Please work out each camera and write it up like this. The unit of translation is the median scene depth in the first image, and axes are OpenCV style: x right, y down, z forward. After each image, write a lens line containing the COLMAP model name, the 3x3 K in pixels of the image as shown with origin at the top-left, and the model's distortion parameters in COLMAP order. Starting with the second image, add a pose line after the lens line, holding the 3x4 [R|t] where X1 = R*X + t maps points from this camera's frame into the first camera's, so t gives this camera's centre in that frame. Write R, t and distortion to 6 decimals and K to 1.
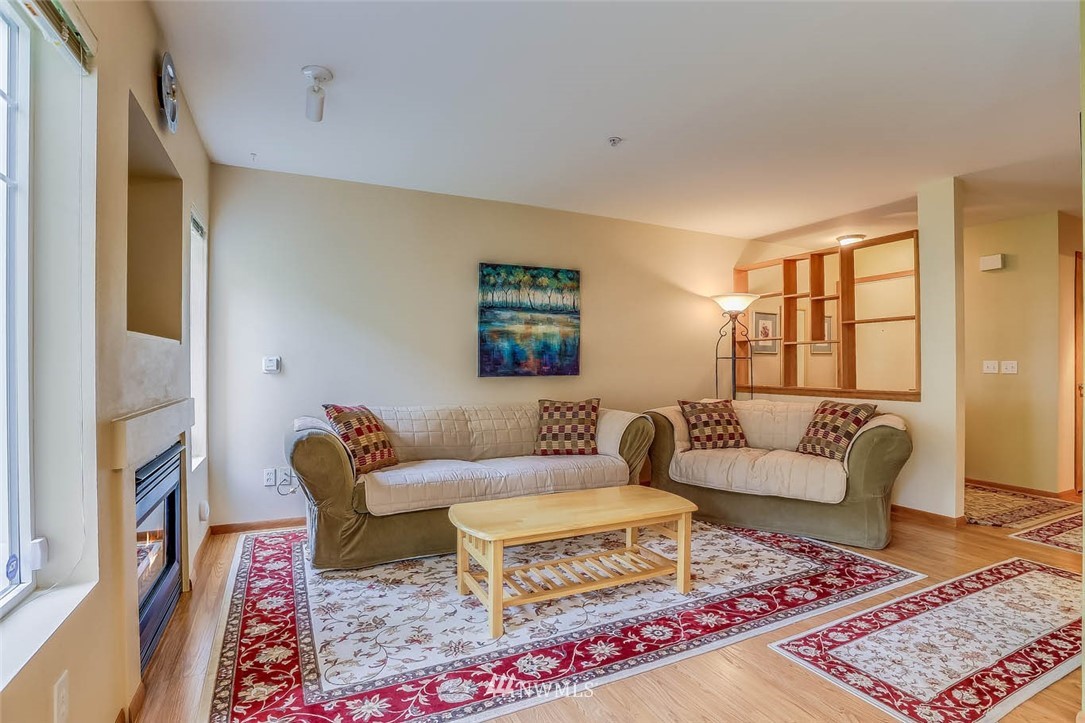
lens RADIAL K [[525.7, 0, 541.2], [0, 525.7, 367.1], [0, 0, 1]] dist [-0.031707, 0.015393]
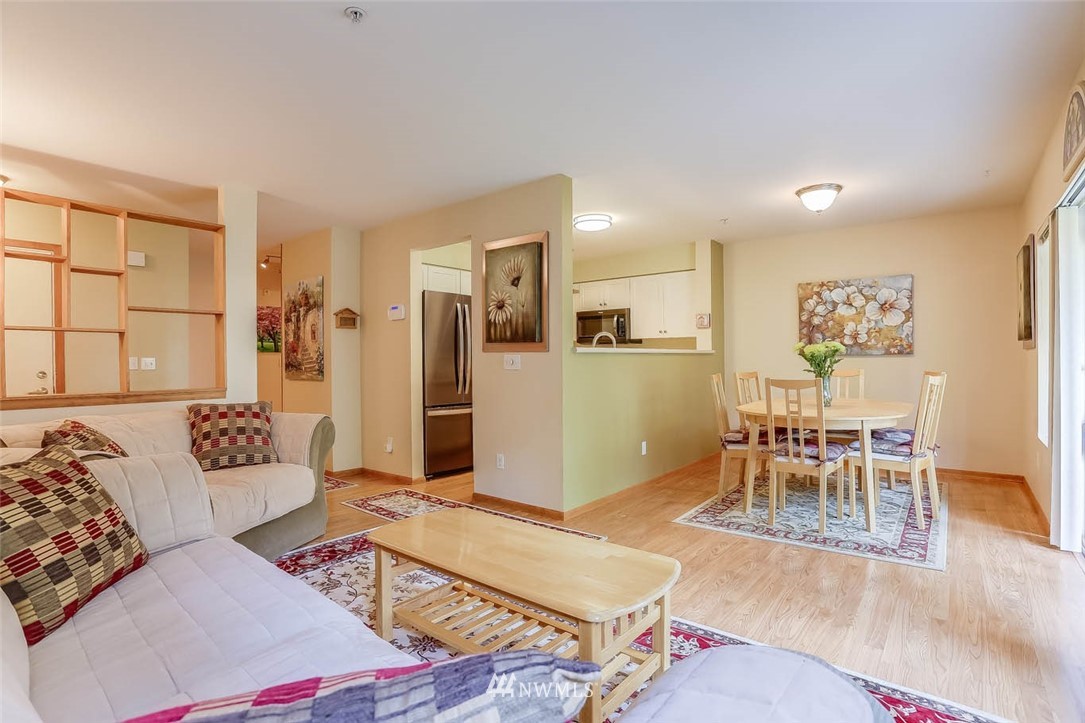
lens RADIAL K [[525.7, 0, 535.1], [0, 525.7, 352.8], [0, 0, 1]] dist [-0.031707, 0.015393]
pose [[-0.415776, 0.023088, 0.909174, -0.523410], [0.004918, 0.999720, -0.023139, 0.008771], [-0.909454, -0.005150, -0.415774, 1.063054]]
